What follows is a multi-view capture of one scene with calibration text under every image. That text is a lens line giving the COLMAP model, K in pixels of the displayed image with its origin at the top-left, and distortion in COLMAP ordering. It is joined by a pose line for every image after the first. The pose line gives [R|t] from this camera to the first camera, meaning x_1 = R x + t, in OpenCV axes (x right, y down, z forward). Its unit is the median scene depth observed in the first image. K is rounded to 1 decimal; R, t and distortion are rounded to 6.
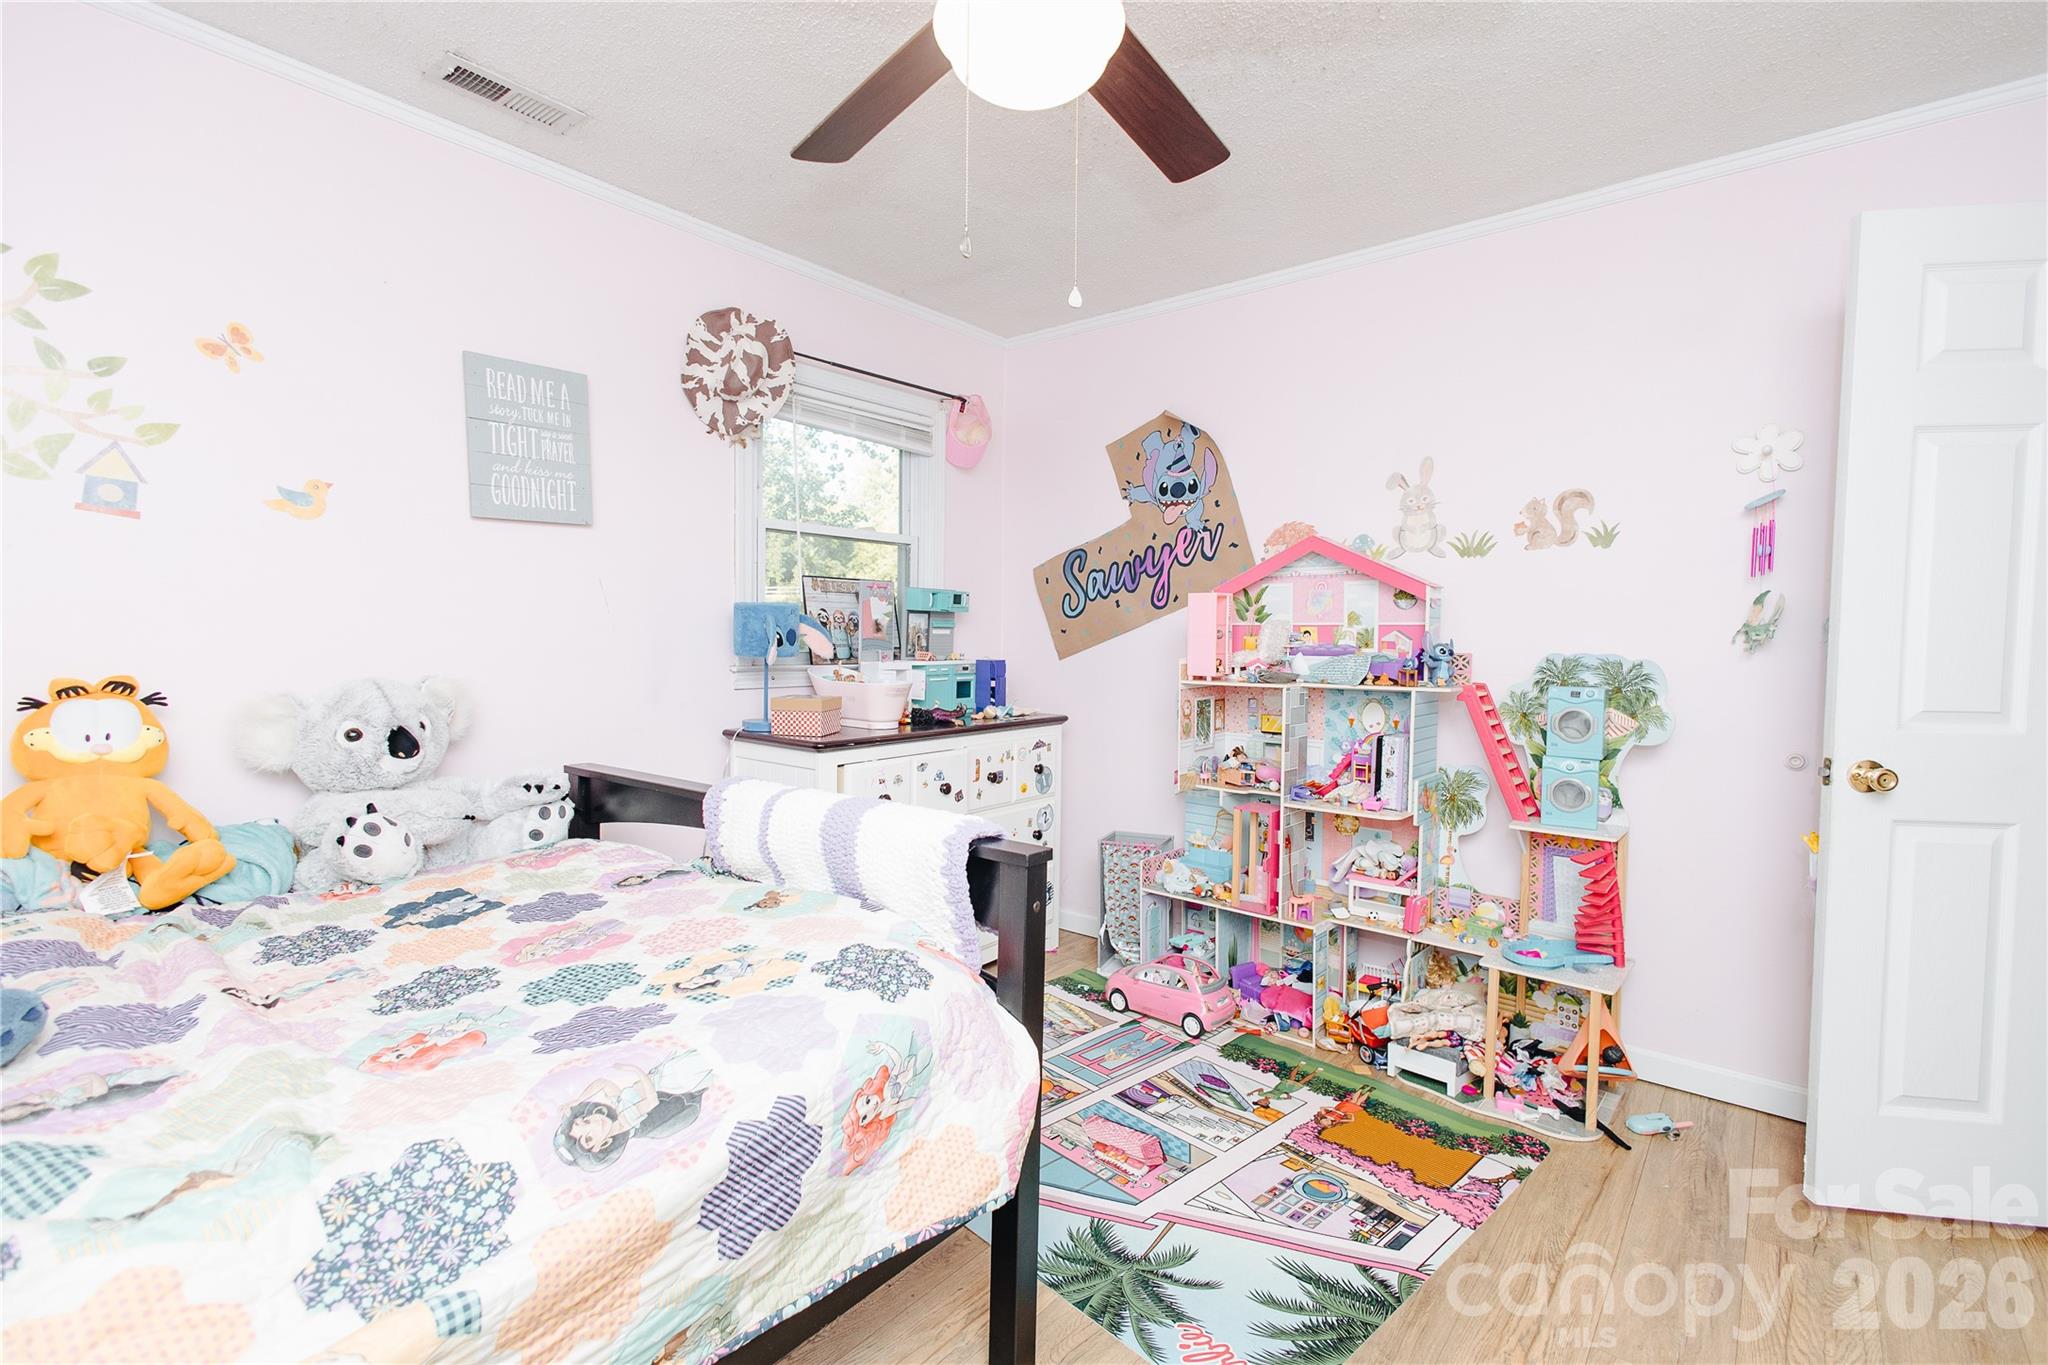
lens RADIAL K [[935.2, 0, 1029.3], [0, 935.2, 676.3], [0, 0, 1]] dist [0.008463, 0.000185]
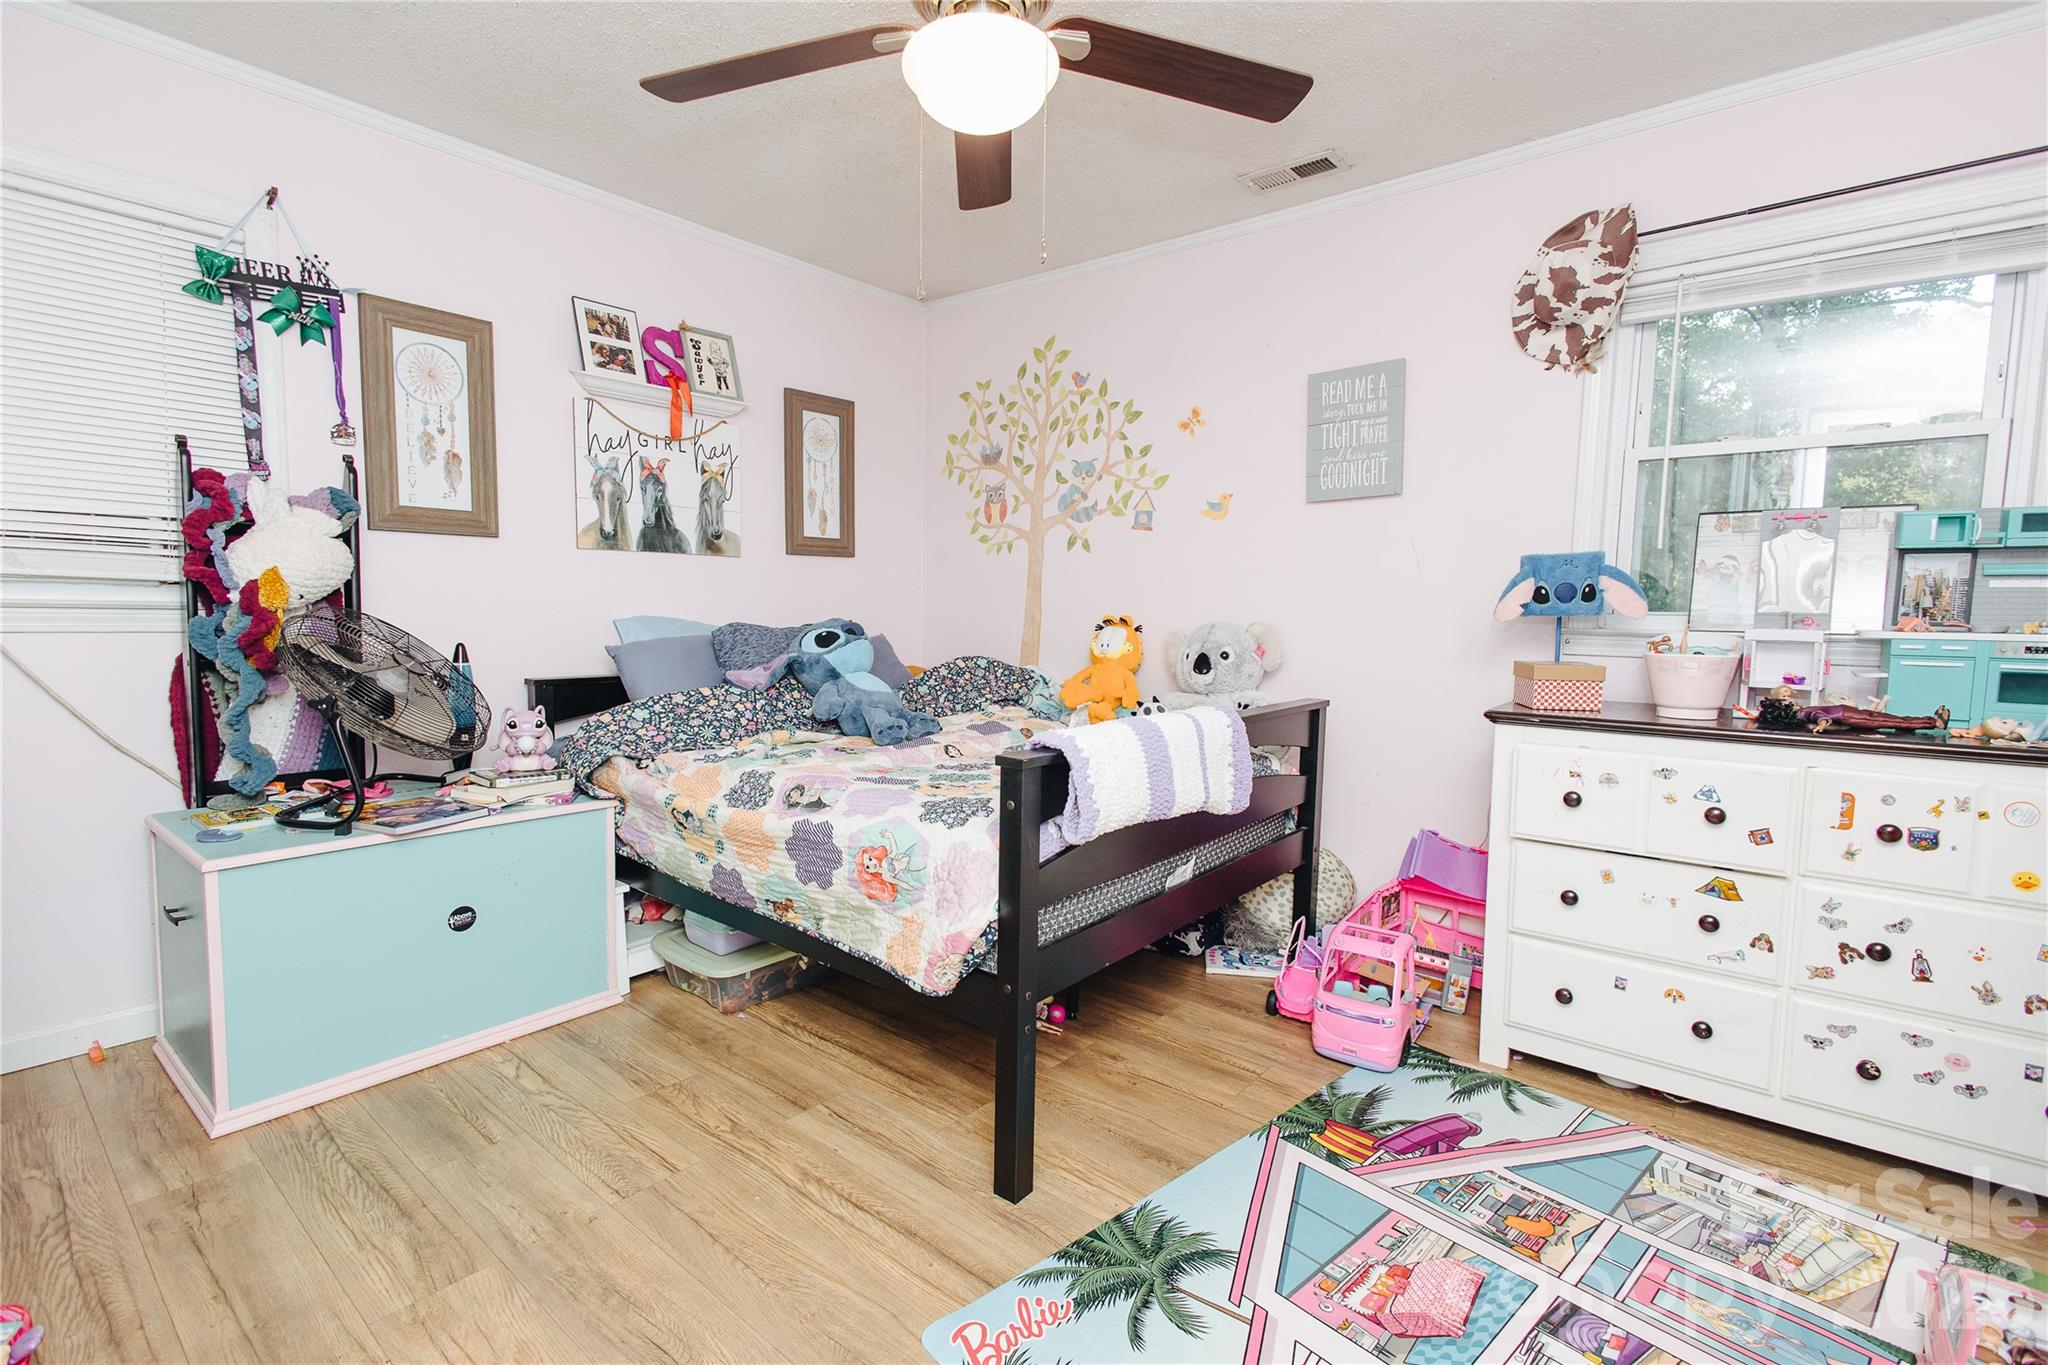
lens RADIAL K [[935.2, 0, 1029.3], [0, 935.2, 676.3], [0, 0, 1]] dist [0.008463, 0.000185]
pose [[-0.008089, 0.067368, -0.997695, 0.845081], [-0.056679, 0.996093, 0.067719, 0.004839], [0.998360, 0.057096, -0.004240, 0.744090]]
